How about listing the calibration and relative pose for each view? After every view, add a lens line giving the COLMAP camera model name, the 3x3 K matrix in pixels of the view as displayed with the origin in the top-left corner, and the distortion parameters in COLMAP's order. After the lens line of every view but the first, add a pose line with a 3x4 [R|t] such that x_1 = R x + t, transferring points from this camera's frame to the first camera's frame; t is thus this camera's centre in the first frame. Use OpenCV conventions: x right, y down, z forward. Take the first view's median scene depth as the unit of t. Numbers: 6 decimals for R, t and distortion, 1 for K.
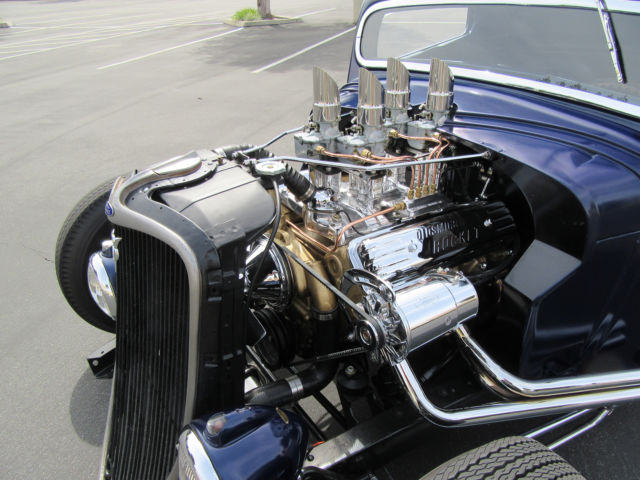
lens RADIAL K [[468.7, 0, 320.4], [0, 468.7, 243.1], [0, 0, 1]] dist [-0.024222, 0.010035]
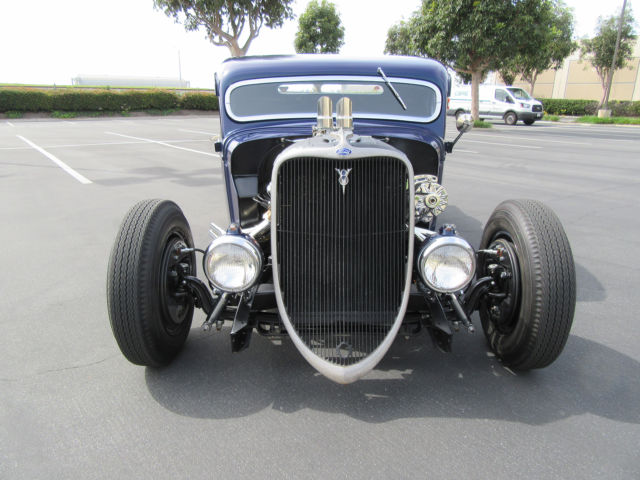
lens RADIAL K [[468.7, 0, 320.4], [0, 468.7, 243.1], [0, 0, 1]] dist [-0.024222, 0.010035]
pose [[0.571146, -0.187679, 0.799105, -1.459116], [0.386921, 0.920130, -0.060441, 0.228678], [-0.723937, 0.343711, 0.598146, 0.105470]]
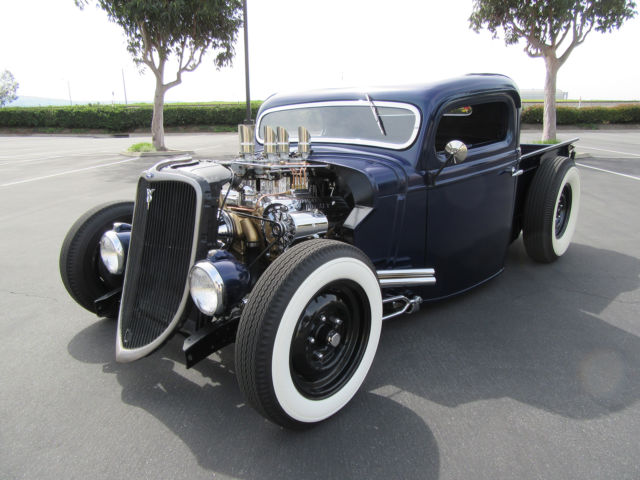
lens RADIAL K [[468.7, 0, 320.4], [0, 468.7, 243.1], [0, 0, 1]] dist [-0.024222, 0.010035]
pose [[0.971198, -0.027804, 0.236645, -0.161561], [0.090992, 0.961176, -0.260501, 0.620890], [-0.220215, 0.274531, 0.936023, -0.773290]]
